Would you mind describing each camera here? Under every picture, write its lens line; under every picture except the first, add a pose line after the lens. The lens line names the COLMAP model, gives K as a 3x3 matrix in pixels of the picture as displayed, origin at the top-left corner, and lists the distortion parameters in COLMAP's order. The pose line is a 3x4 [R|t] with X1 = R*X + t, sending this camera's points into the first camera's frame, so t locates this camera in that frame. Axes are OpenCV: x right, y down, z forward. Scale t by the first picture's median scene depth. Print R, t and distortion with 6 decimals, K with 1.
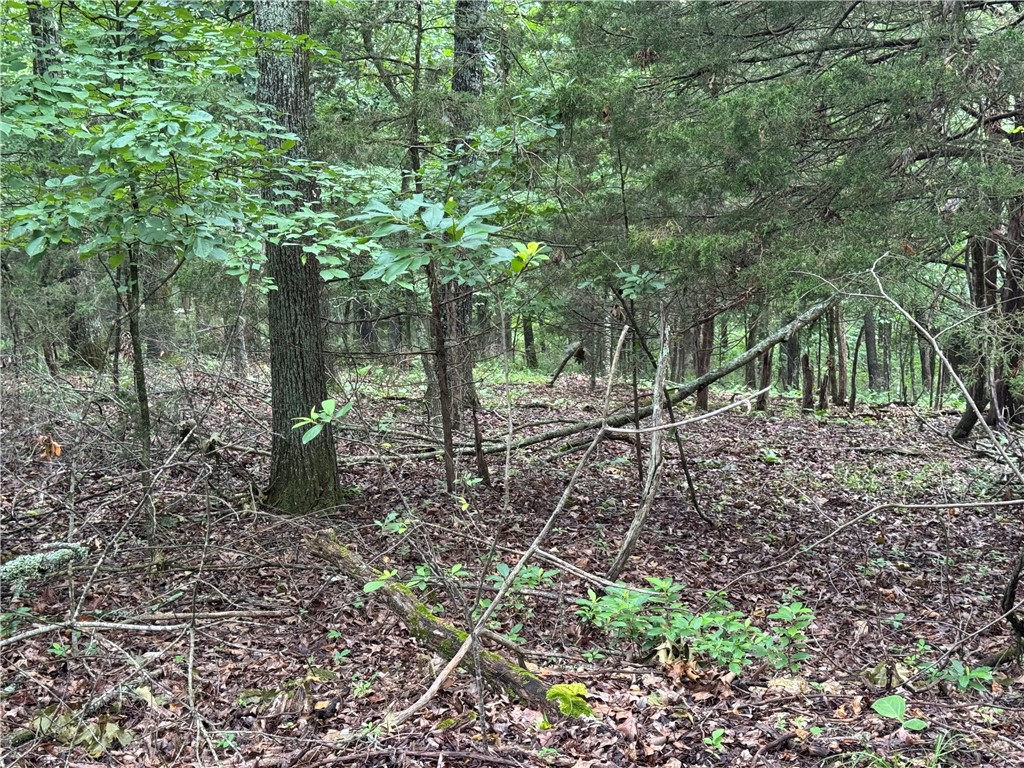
lens RADIAL K [[1433.0, 0, 511.3], [0, 1433.0, 385.1], [0, 0, 1]] dist [0.147480, 0.000000]
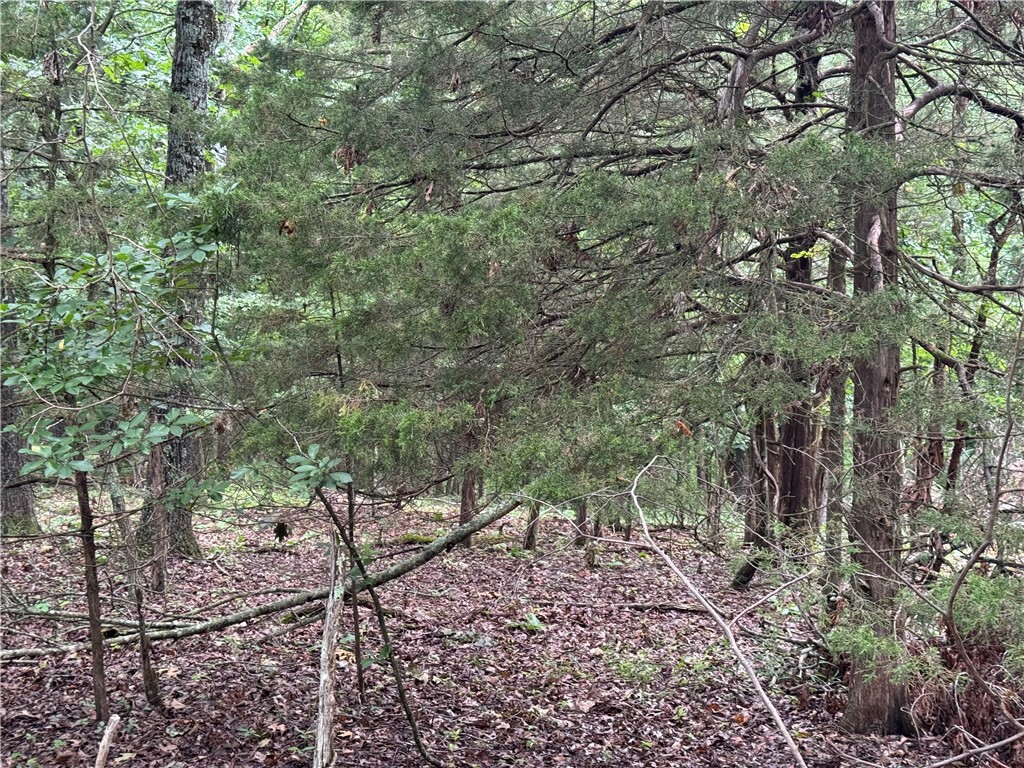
lens RADIAL K [[1433.0, 0, 512.5], [0, 1433.0, 385.0], [0, 0, 1]] dist [0.147480, 0.000000]
pose [[0.988958, 0.003228, 0.148164, 0.058597], [0.006525, 0.997845, -0.065291, -0.049829], [-0.148056, 0.065537, 0.986805, 0.215220]]
